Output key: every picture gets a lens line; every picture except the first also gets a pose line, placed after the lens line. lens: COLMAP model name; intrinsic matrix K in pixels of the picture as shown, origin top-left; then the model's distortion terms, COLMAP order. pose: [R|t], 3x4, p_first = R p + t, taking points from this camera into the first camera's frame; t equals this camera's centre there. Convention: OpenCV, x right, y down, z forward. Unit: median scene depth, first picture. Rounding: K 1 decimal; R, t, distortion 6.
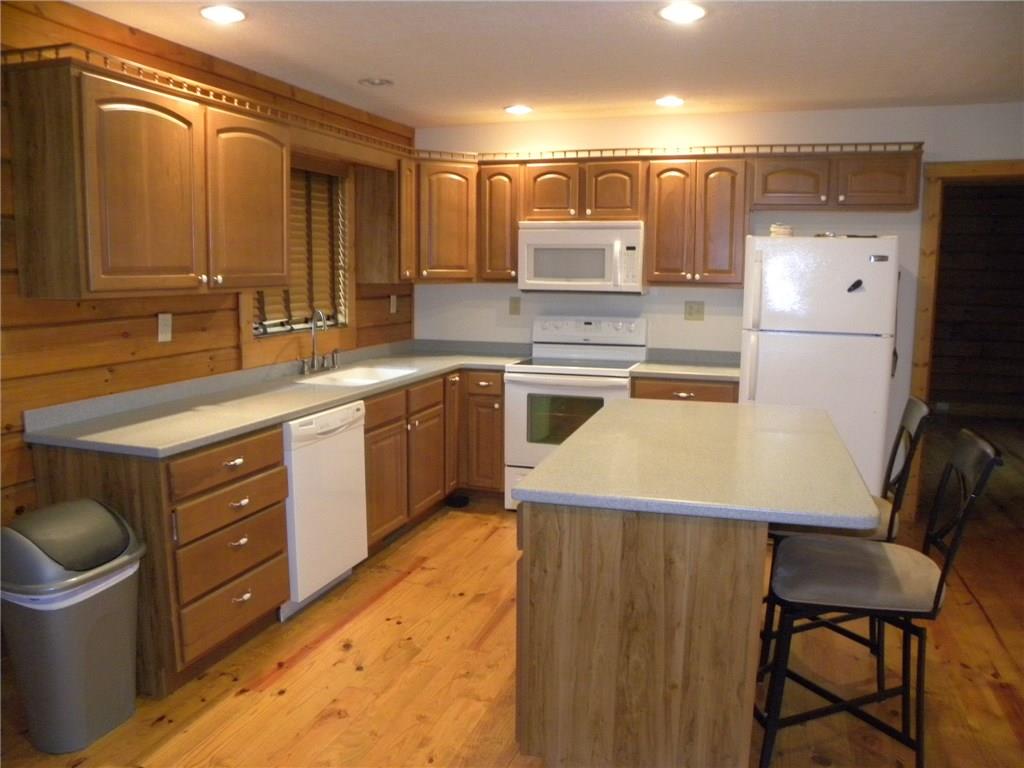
lens RADIAL K [[792.9, 0, 512.0], [0, 792.9, 384.0], [0, 0, 1]] dist [-0.153986, 0.102693]
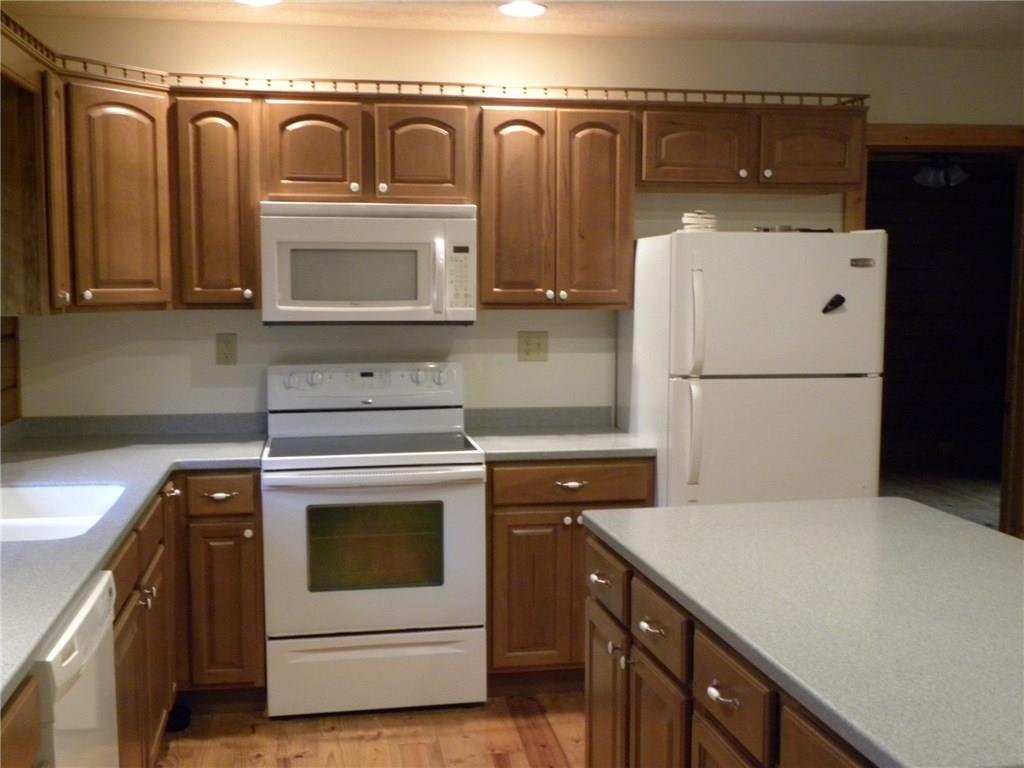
lens RADIAL K [[1128.6, 0, 506.1], [0, 1128.6, 386.2], [0, 0, 1]] dist [0.024569, -0.047594]
pose [[0.878927, -0.053391, 0.473958, -0.234717], [0.071993, 0.997180, -0.021177, -0.046075], [-0.471491, 0.052735, 0.880293, 0.220331]]
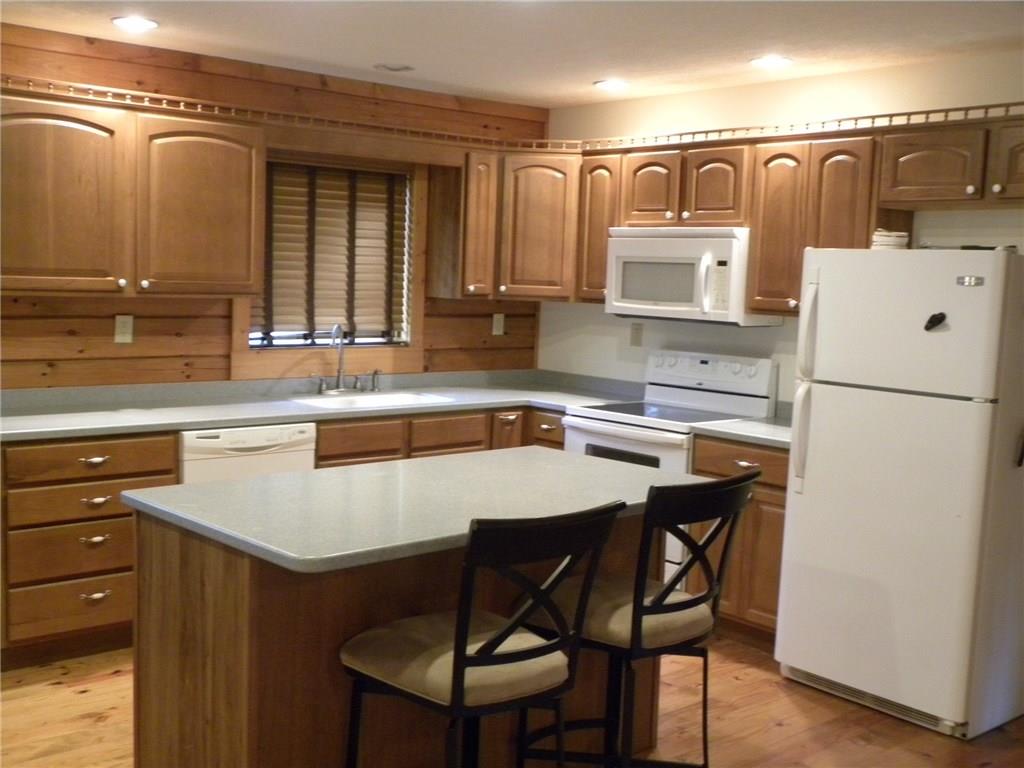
lens RADIAL K [[1128.6, 0, 506.1], [0, 1128.6, 386.2], [0, 0, 1]] dist [0.024569, -0.047594]
pose [[0.861056, 0.075012, -0.502948, 0.517948], [-0.101540, 0.994504, -0.025514, -0.008316], [0.498270, 0.073039, 0.863940, -0.019846]]
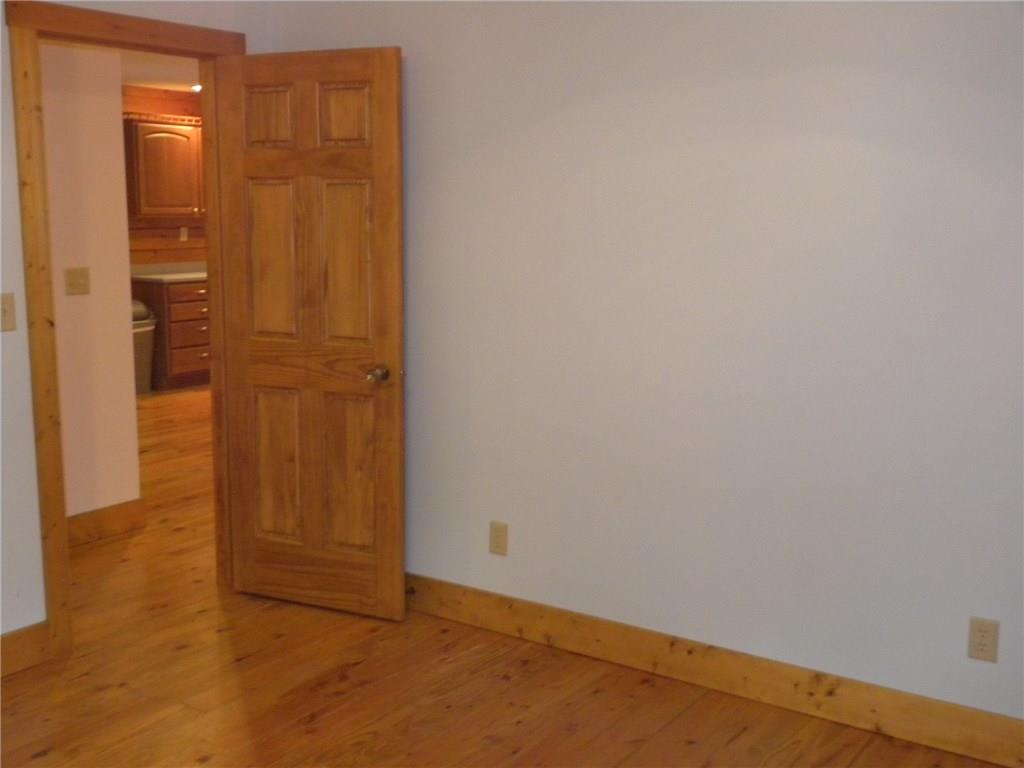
lens RADIAL K [[1128.6, 0, 506.1], [0, 1128.6, 386.2], [0, 0, 1]] dist [0.024569, -0.047594]
pose [[0.961225, 0.045308, -0.272017, 0.841812], [-0.040546, 0.998910, 0.023107, 0.157915], [0.272767, -0.011182, 0.962015, -1.154735]]
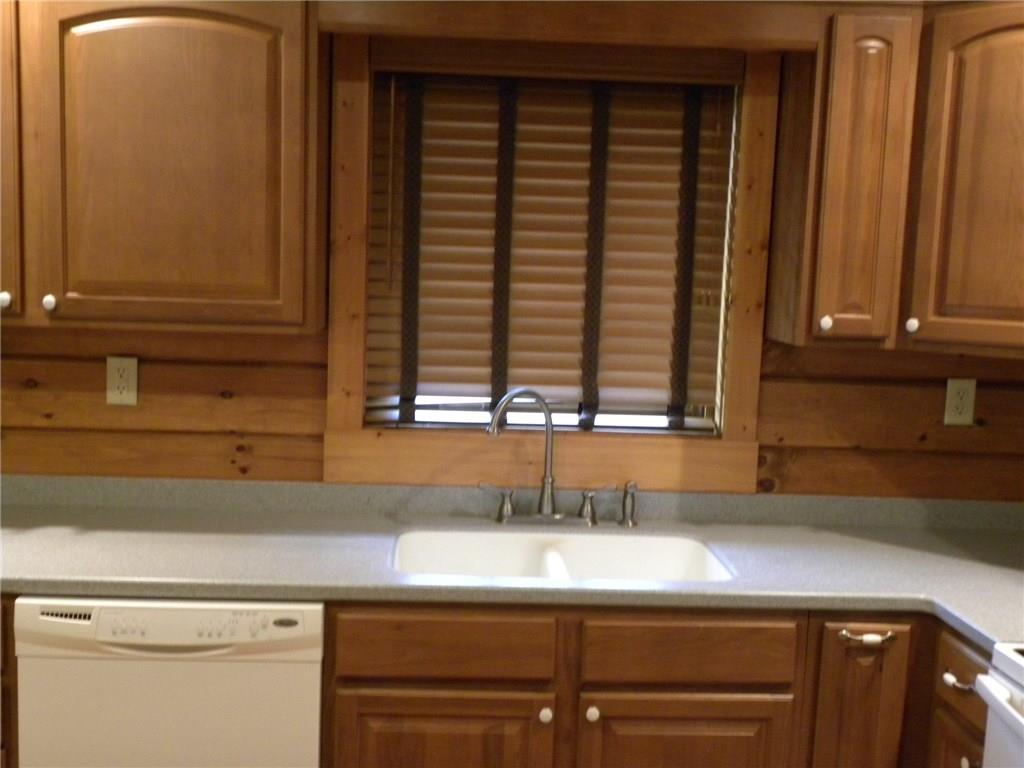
lens RADIAL K [[1128.6, 0, 506.1], [0, 1128.6, 386.2], [0, 0, 1]] dist [0.024569, -0.047594]
pose [[0.365516, 0.104270, -0.924946, 0.312523], [-0.165822, 0.985104, 0.045523, -0.109869], [0.915916, 0.136737, 0.377362, 0.664765]]
